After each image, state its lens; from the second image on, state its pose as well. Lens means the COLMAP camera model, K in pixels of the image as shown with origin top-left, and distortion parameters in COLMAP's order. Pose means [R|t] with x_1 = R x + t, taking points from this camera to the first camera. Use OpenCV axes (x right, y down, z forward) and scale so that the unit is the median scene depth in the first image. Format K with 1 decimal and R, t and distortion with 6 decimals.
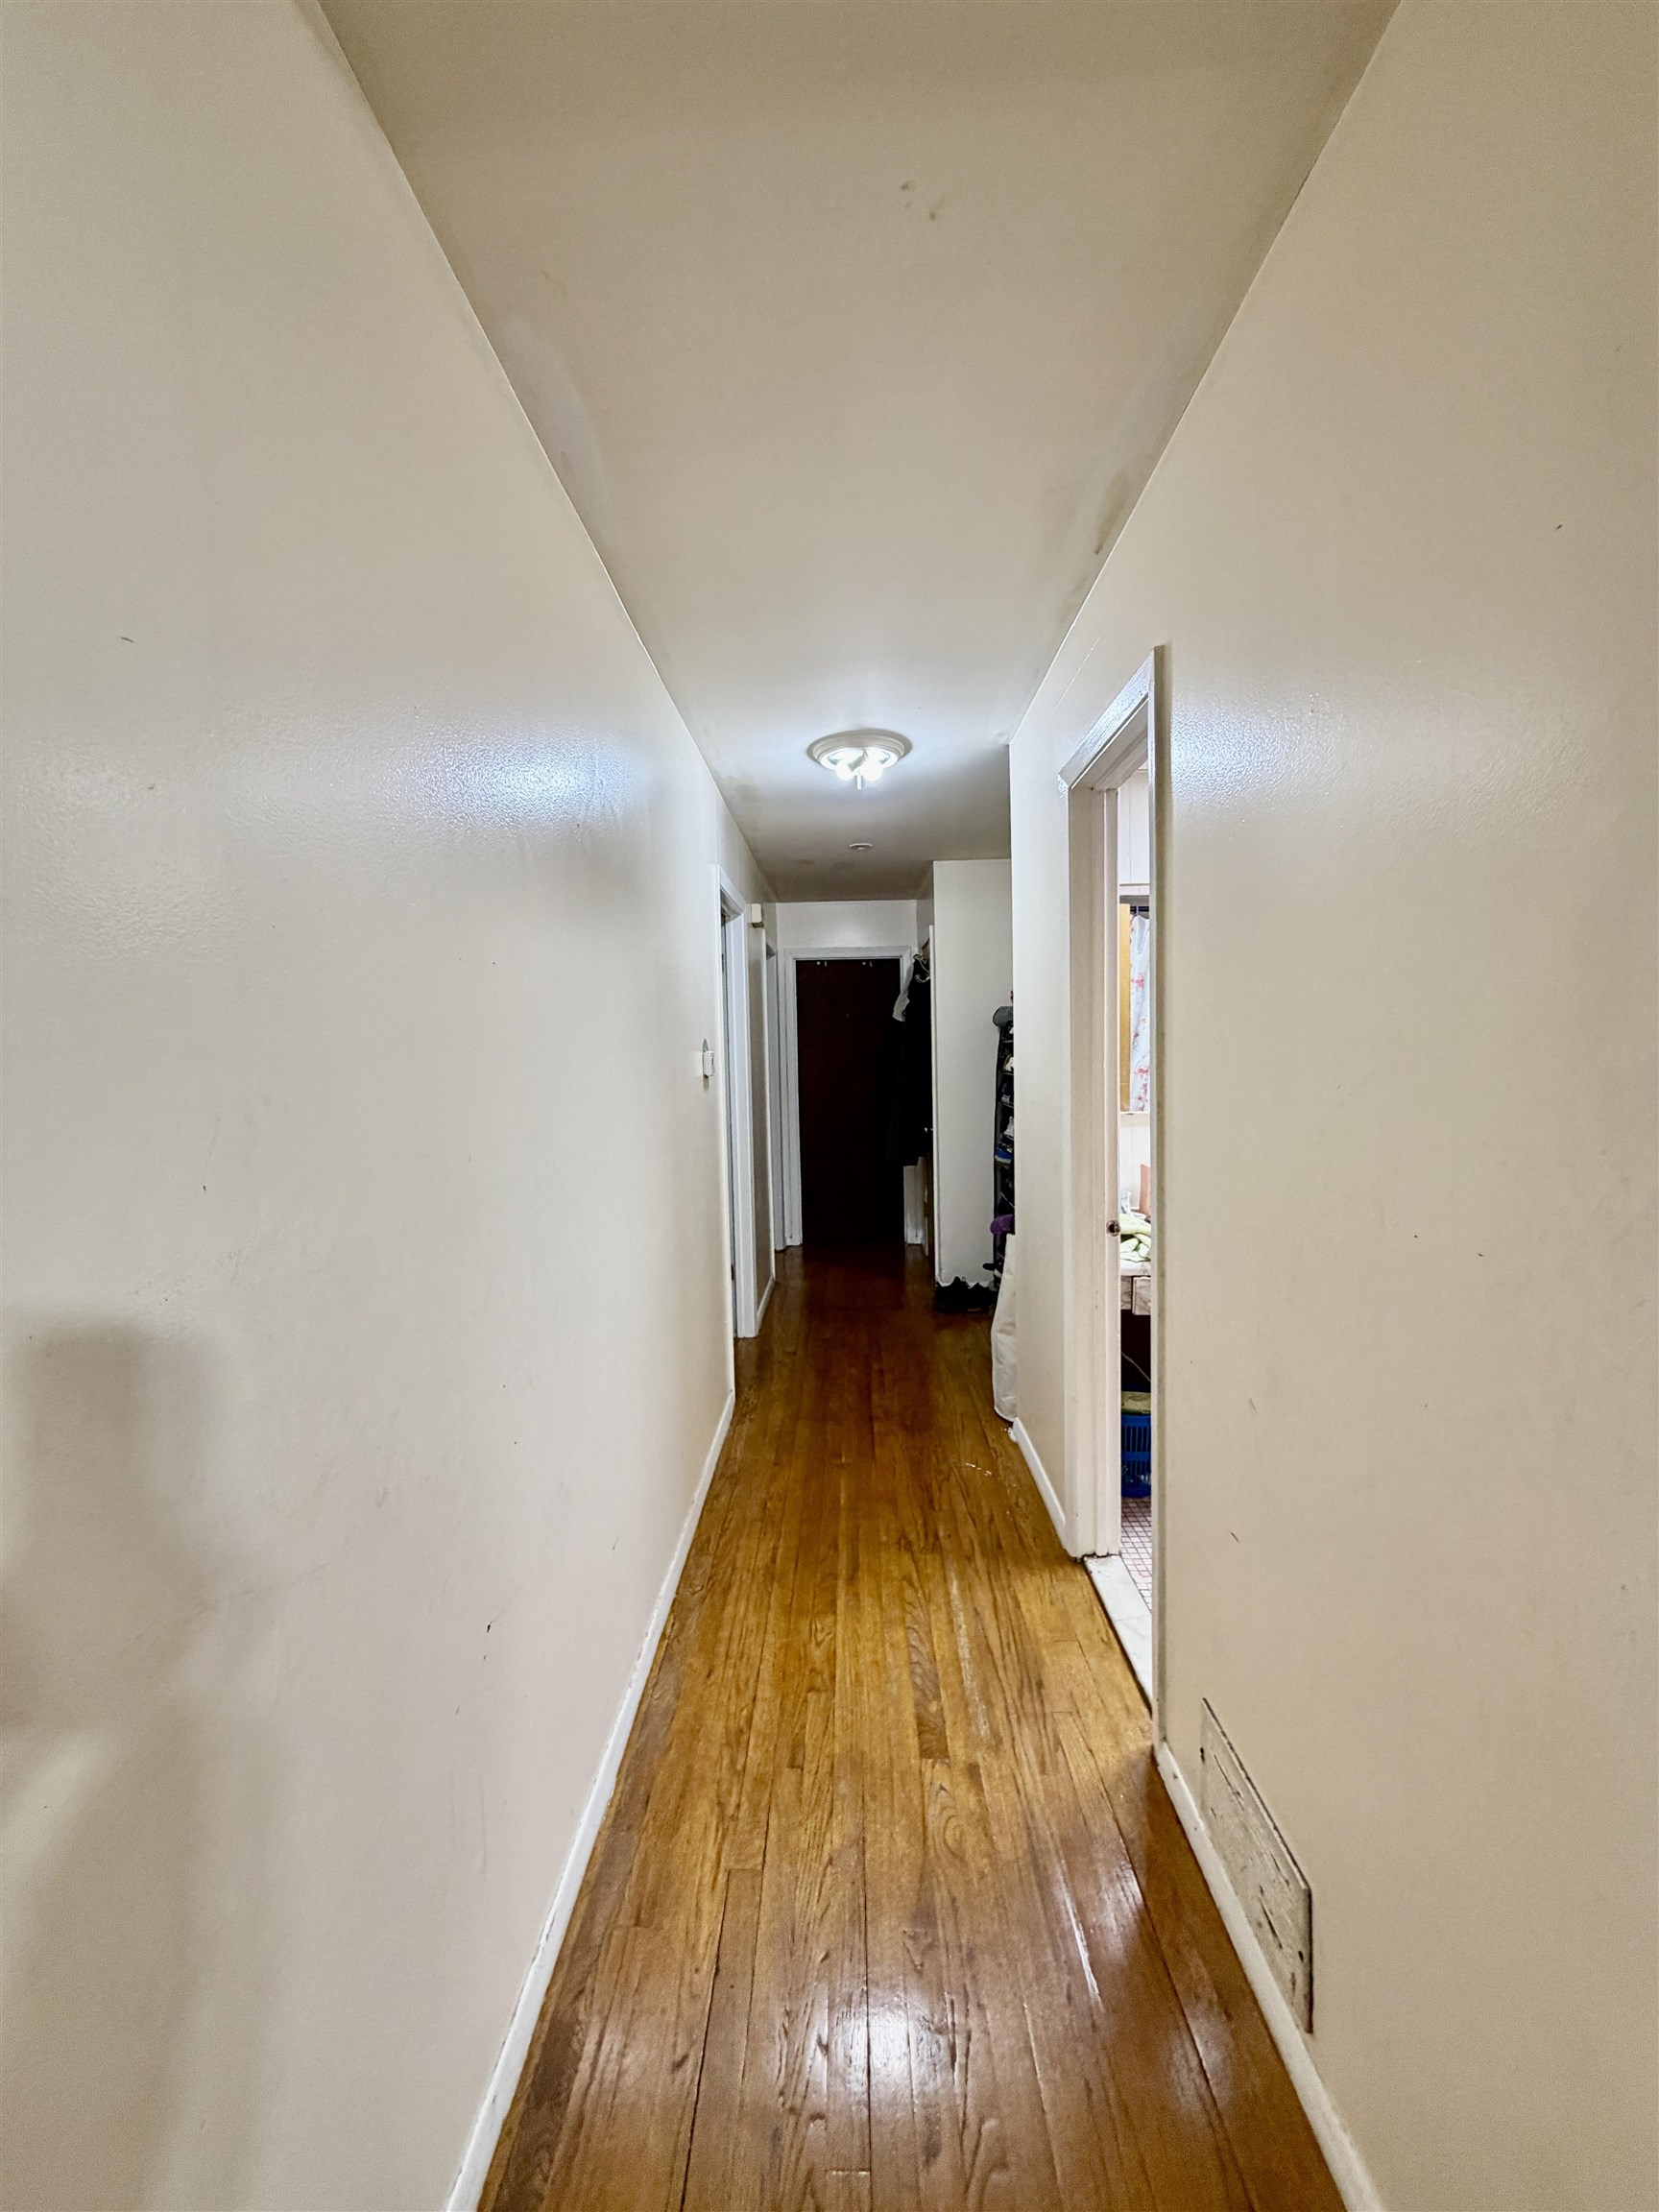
lens RADIAL K [[894.5, 0, 824.2], [0, 894.5, 1106.1], [0, 0, 1]] dist [-0.006985, 0.000267]
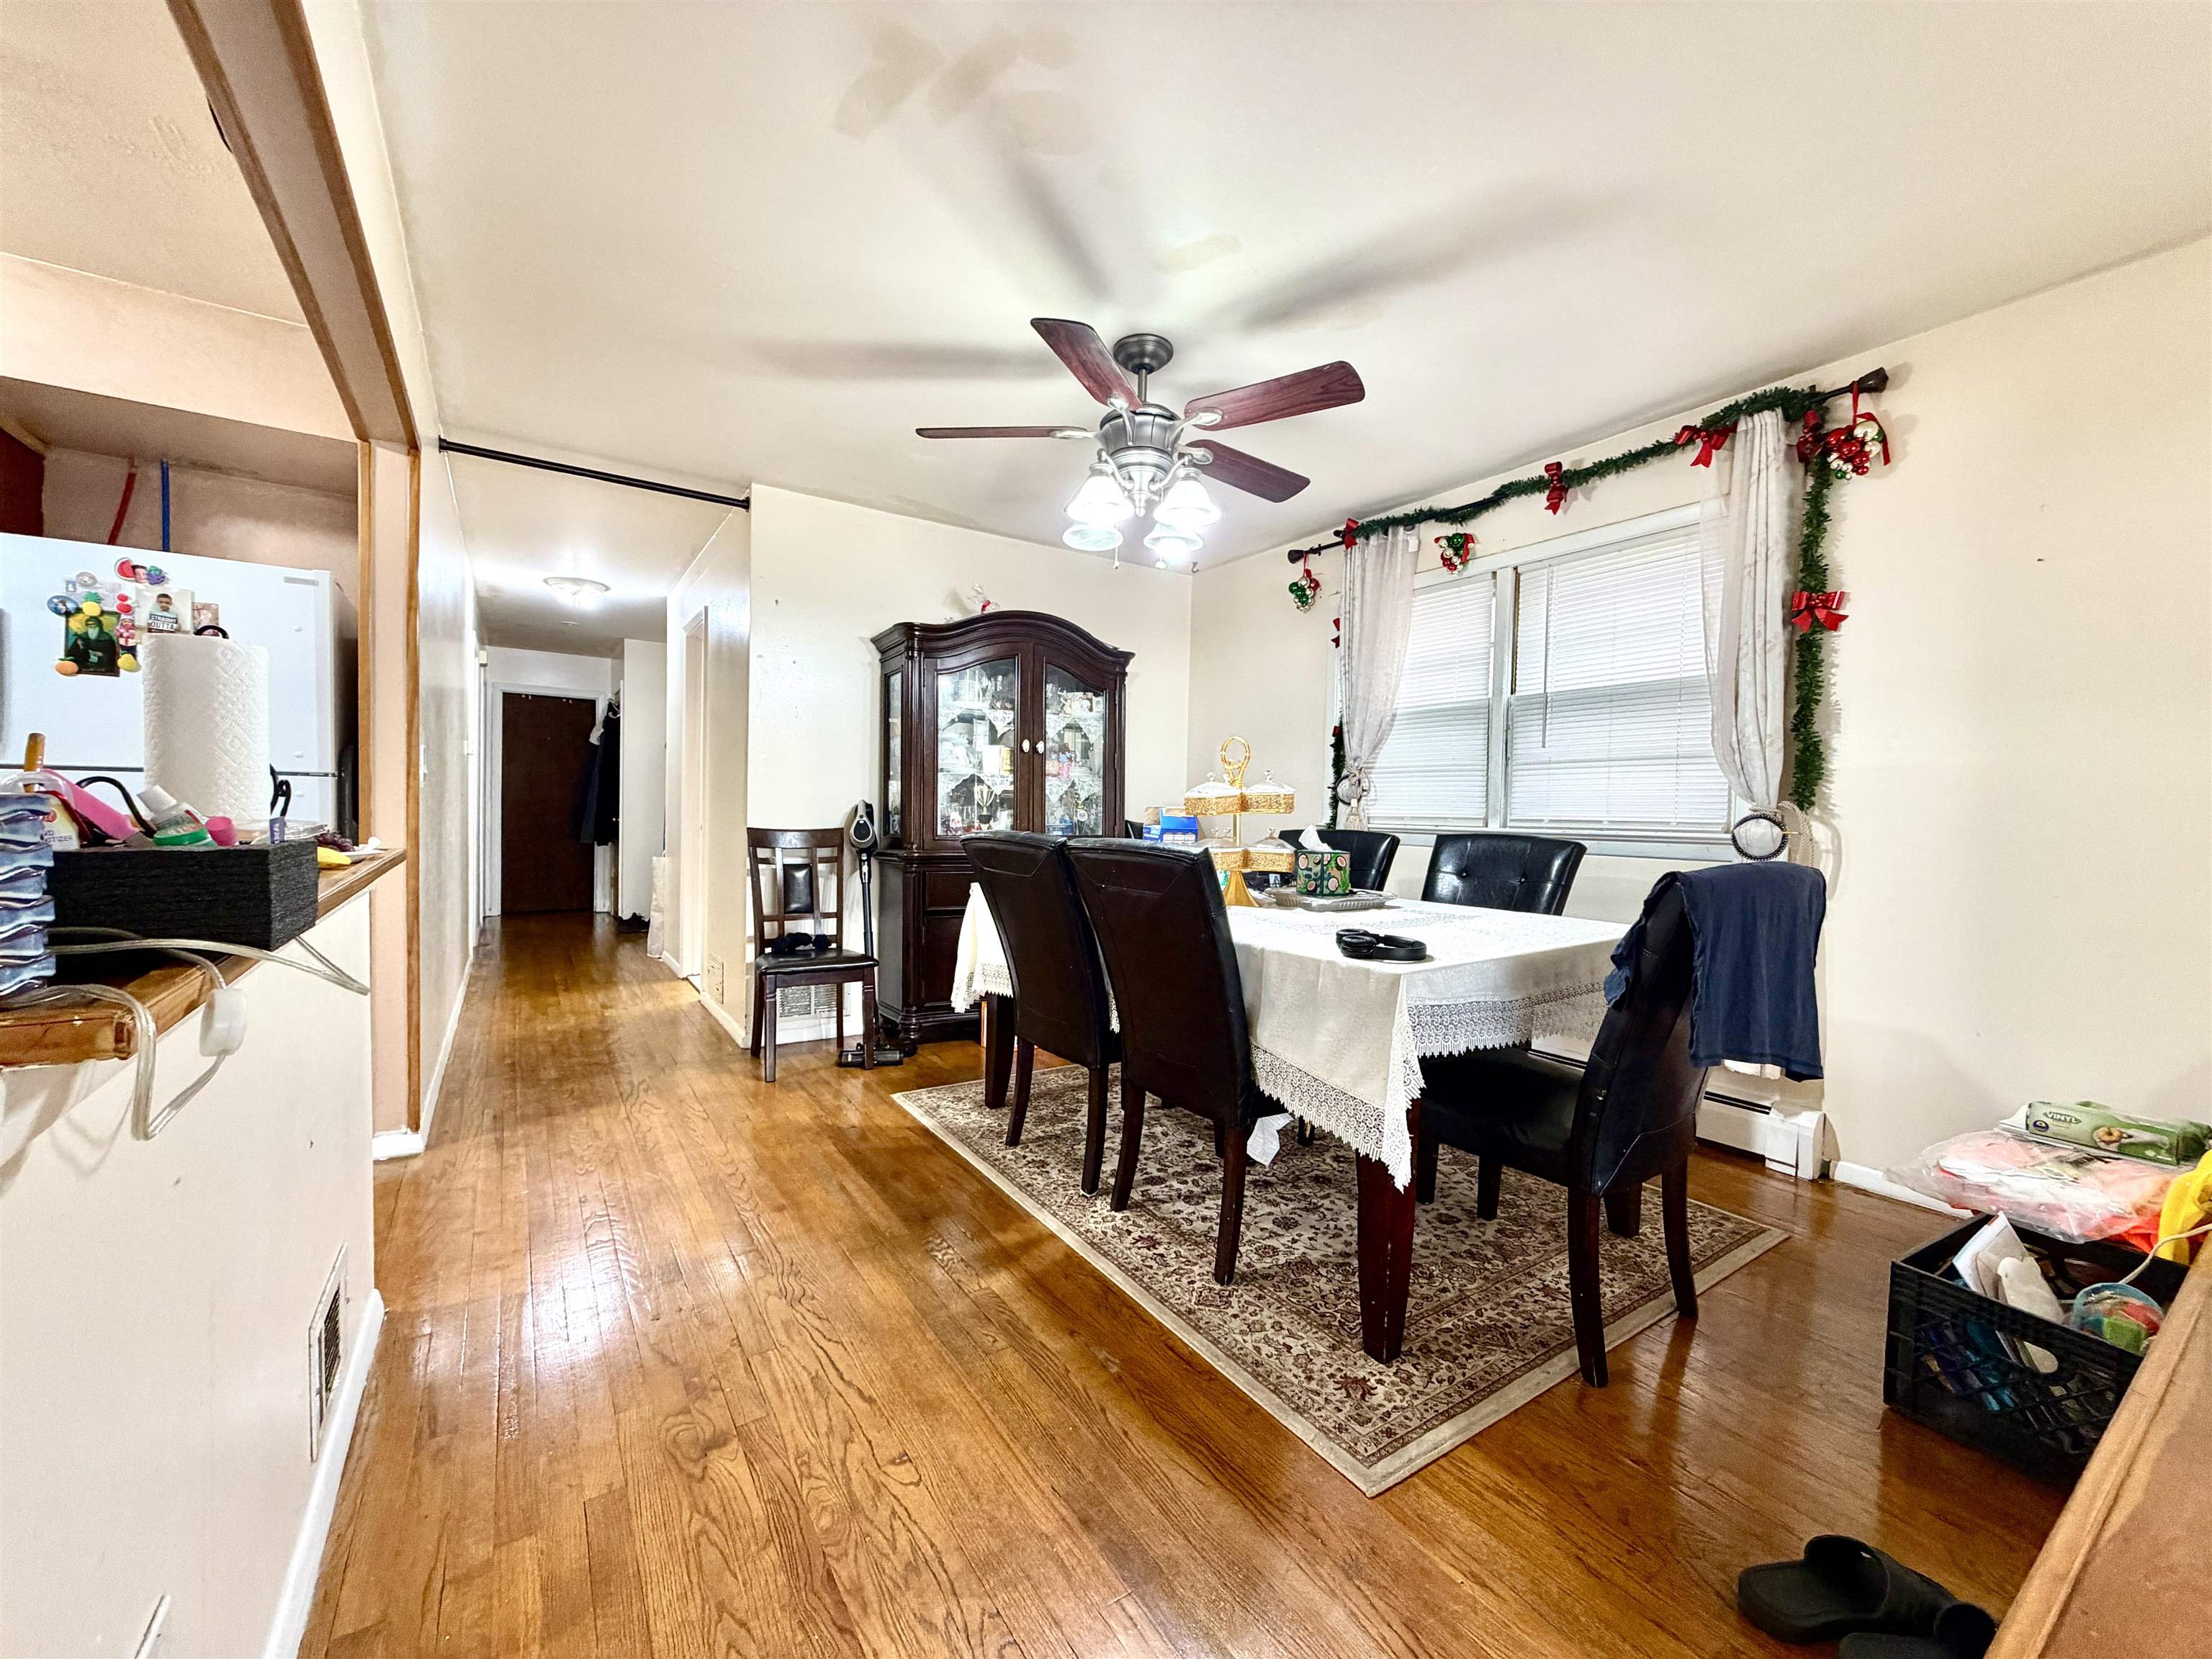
lens RADIAL K [[894.5, 0, 1112.4], [0, 894.5, 837.9], [0, 0, 1]] dist [-0.006985, 0.000267]
pose [[0.815767, 0.025788, 0.577806, -0.108936], [-0.002018, 0.999126, -0.041742, 0.200347], [-0.578377, 0.032886, 0.815106, -1.114604]]
